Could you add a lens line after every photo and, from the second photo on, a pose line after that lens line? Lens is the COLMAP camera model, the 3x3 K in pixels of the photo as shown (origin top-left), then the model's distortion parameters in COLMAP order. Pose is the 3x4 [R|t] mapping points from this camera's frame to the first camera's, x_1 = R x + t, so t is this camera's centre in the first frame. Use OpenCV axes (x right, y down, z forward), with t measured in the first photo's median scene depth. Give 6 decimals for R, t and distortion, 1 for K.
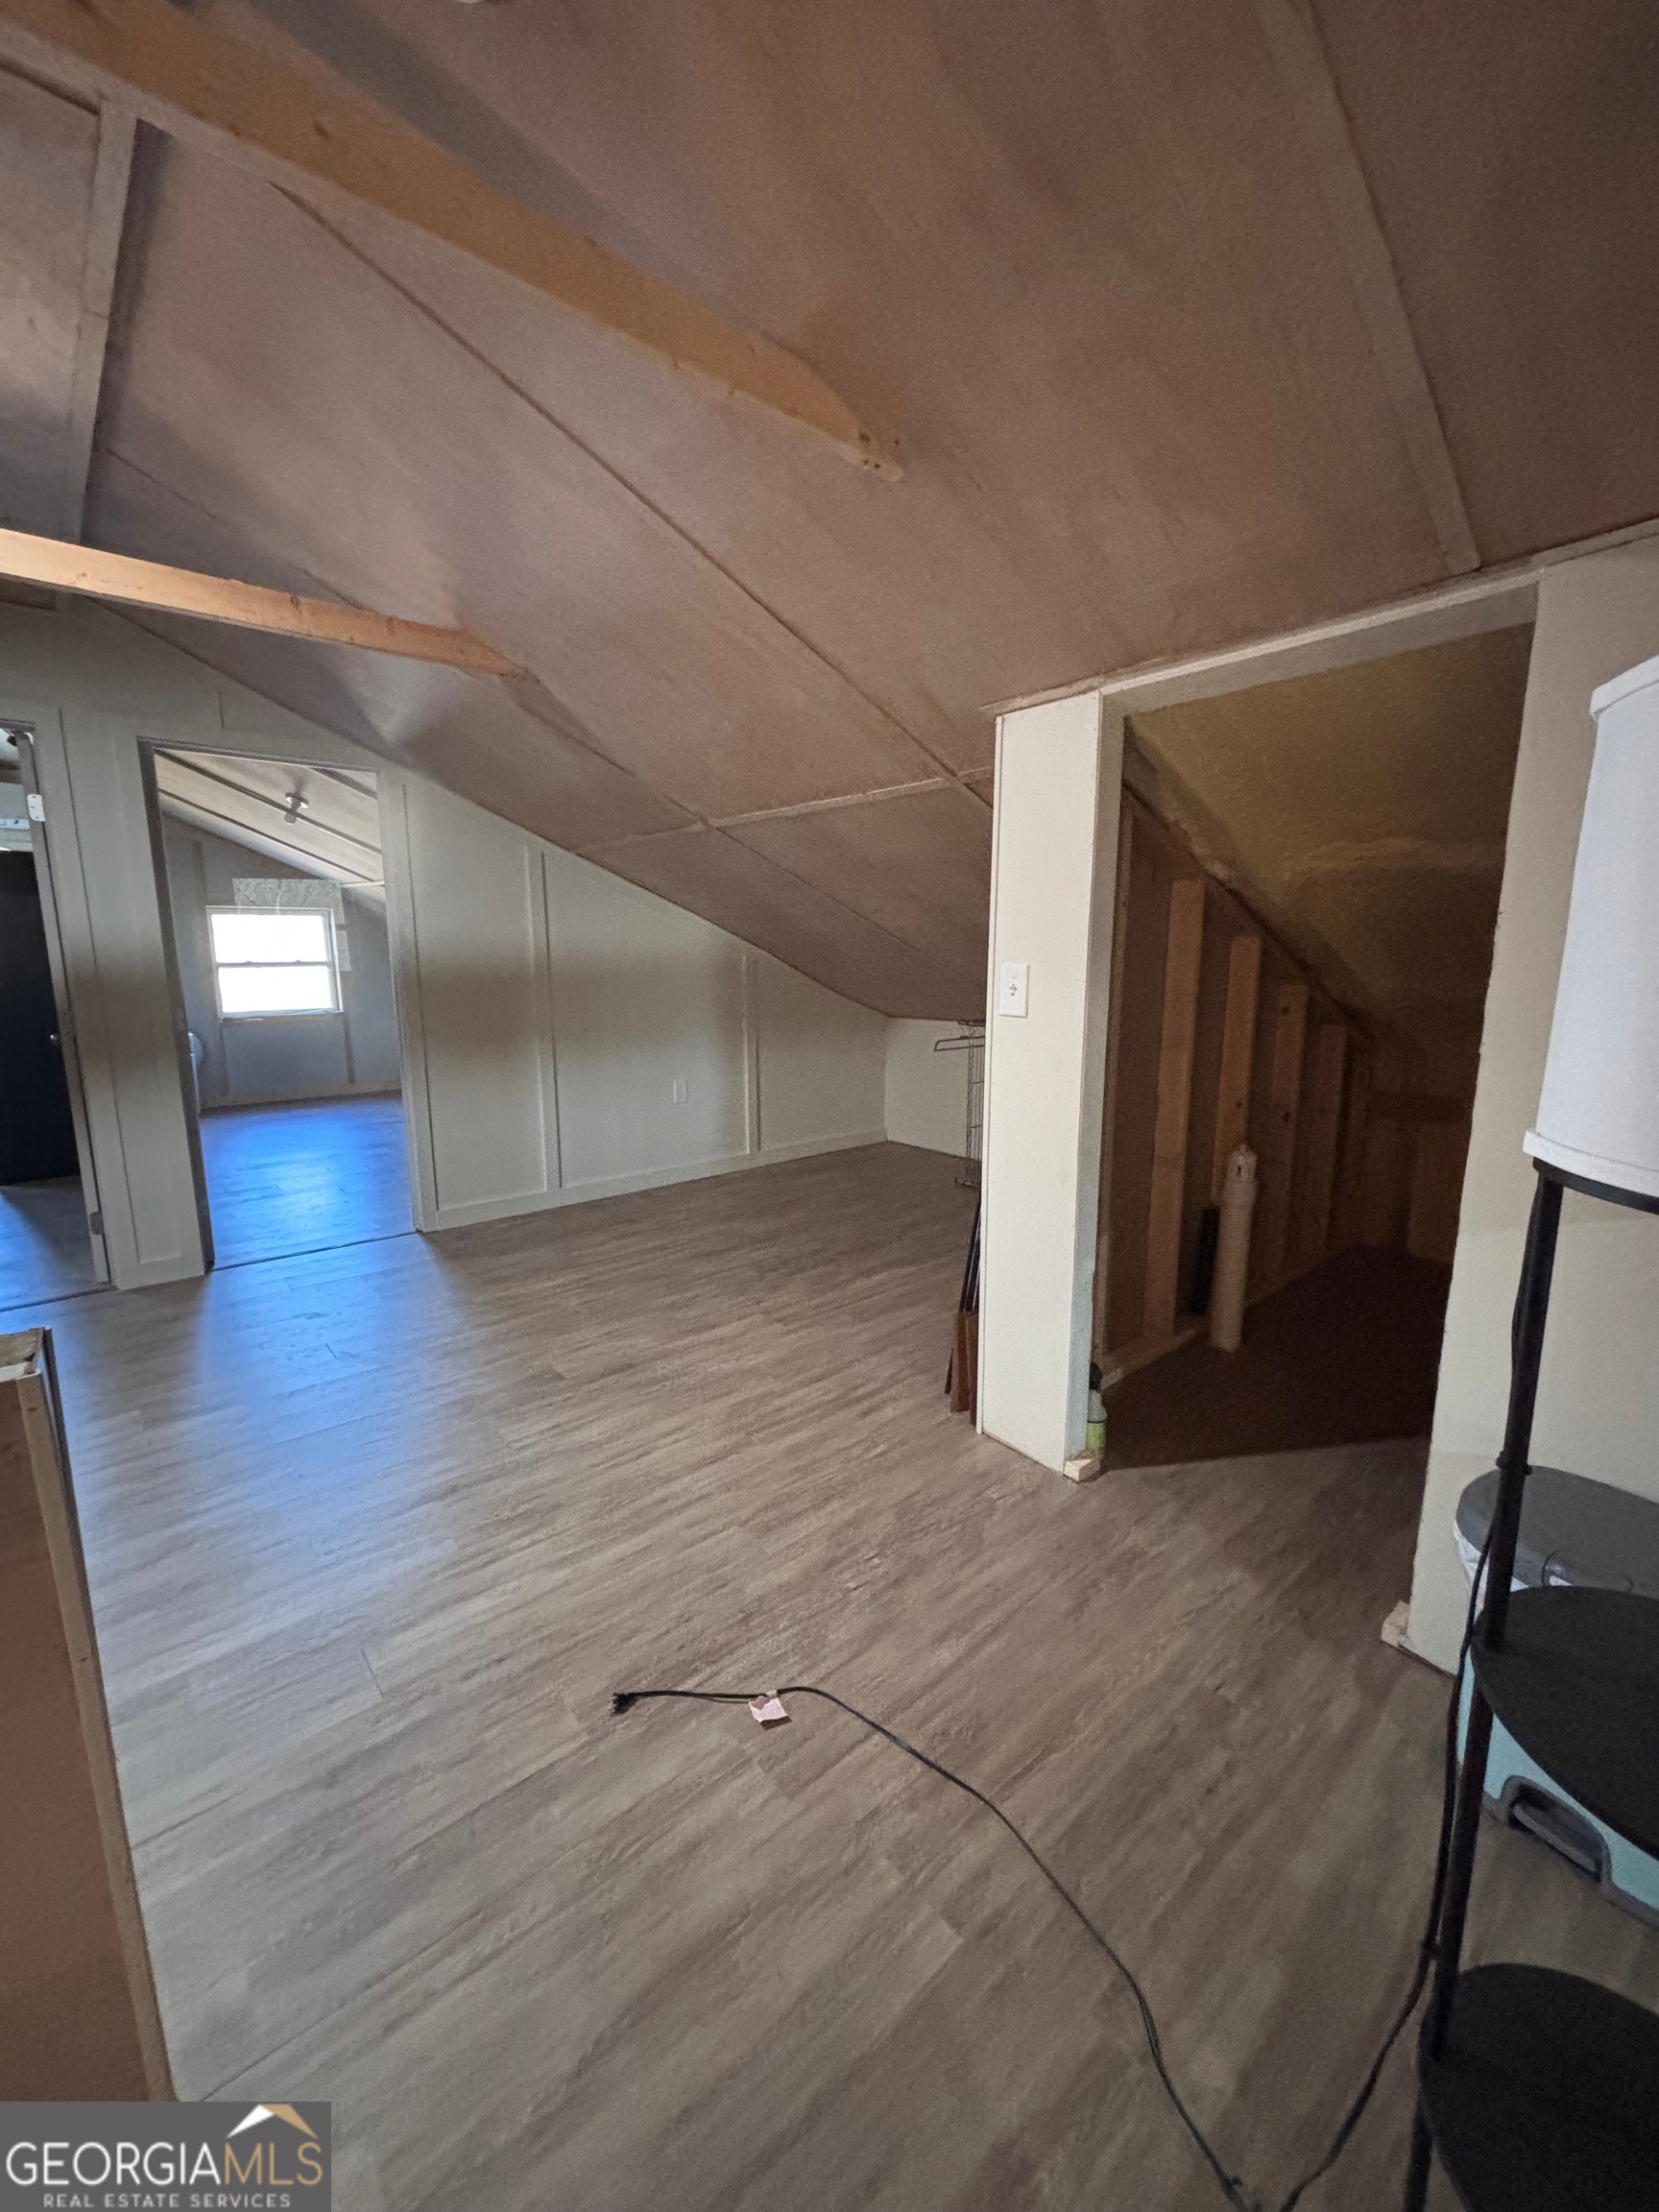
lens RADIAL K [[883.3, 0, 831.2], [0, 883.3, 1108.3], [0, 0, 1]] dist [-0.003684, 0.001753]
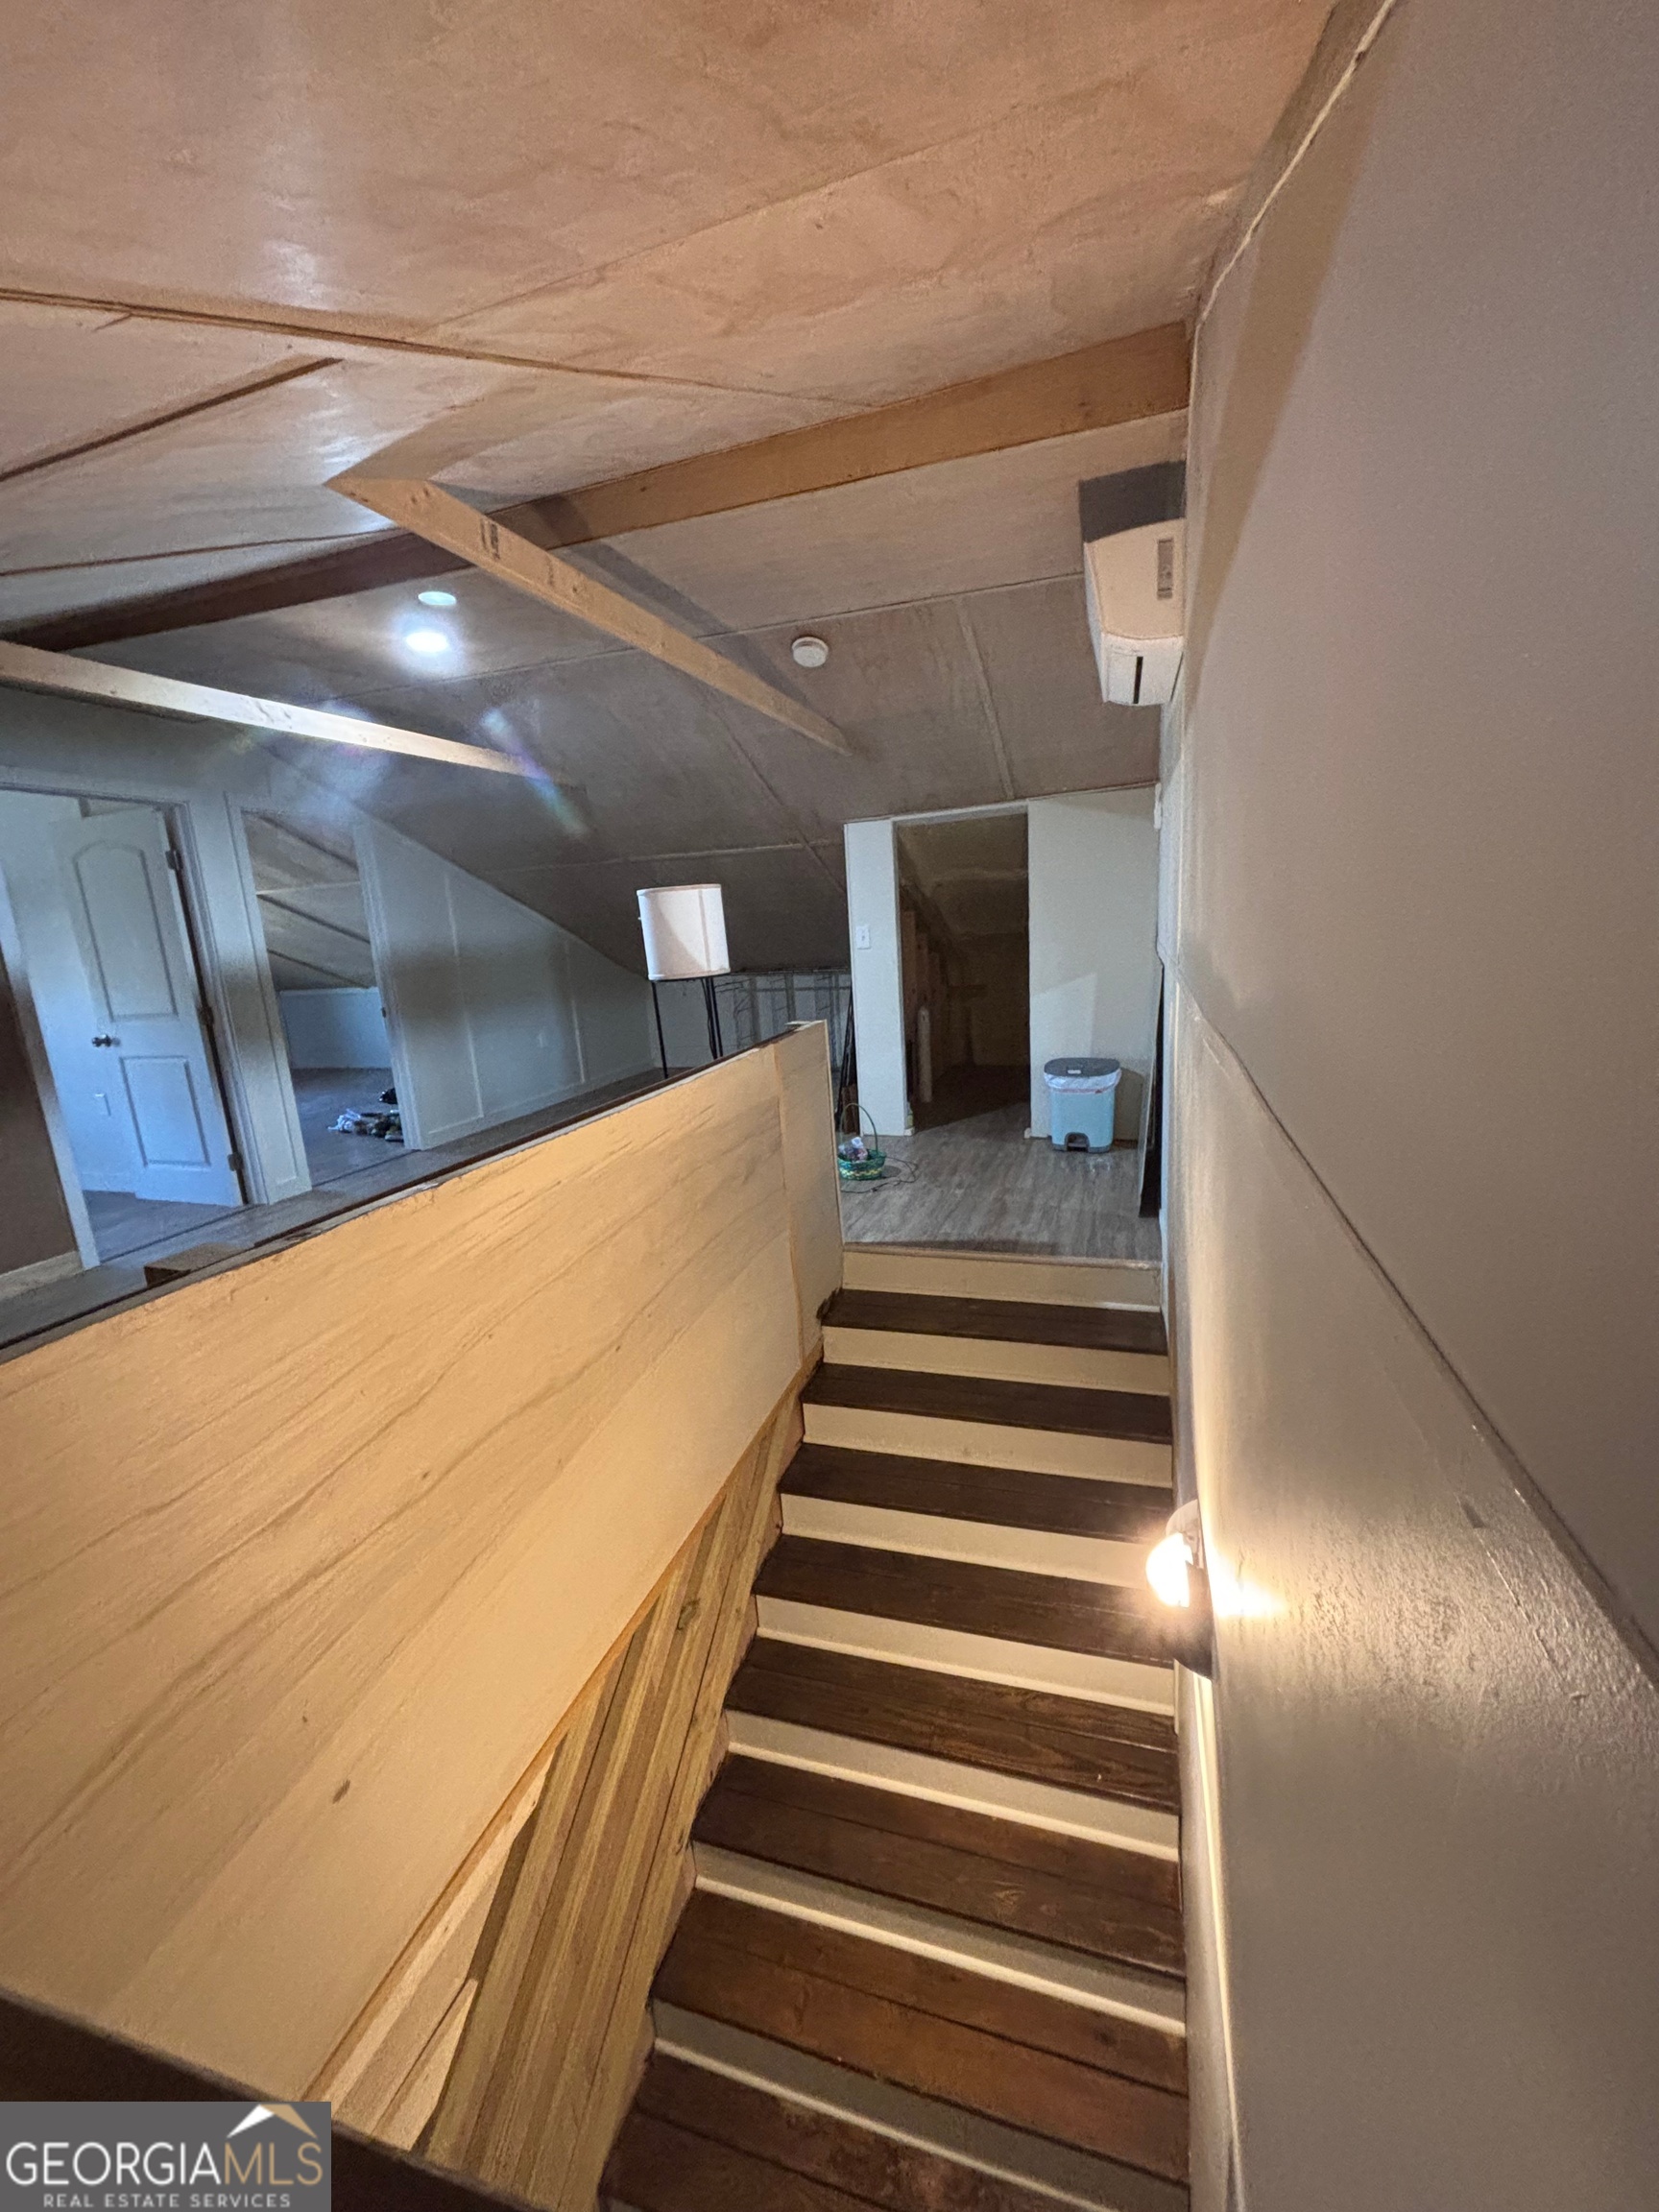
lens RADIAL K [[883.3, 0, 816.6], [0, 883.3, 1130.3], [0, 0, 1]] dist [-0.003684, 0.001753]
pose [[0.860513, -0.167633, 0.481058, -1.003938], [0.149250, 0.985832, 0.076554, 0.158672], [-0.487075, 0.005922, 0.873340, -0.907384]]
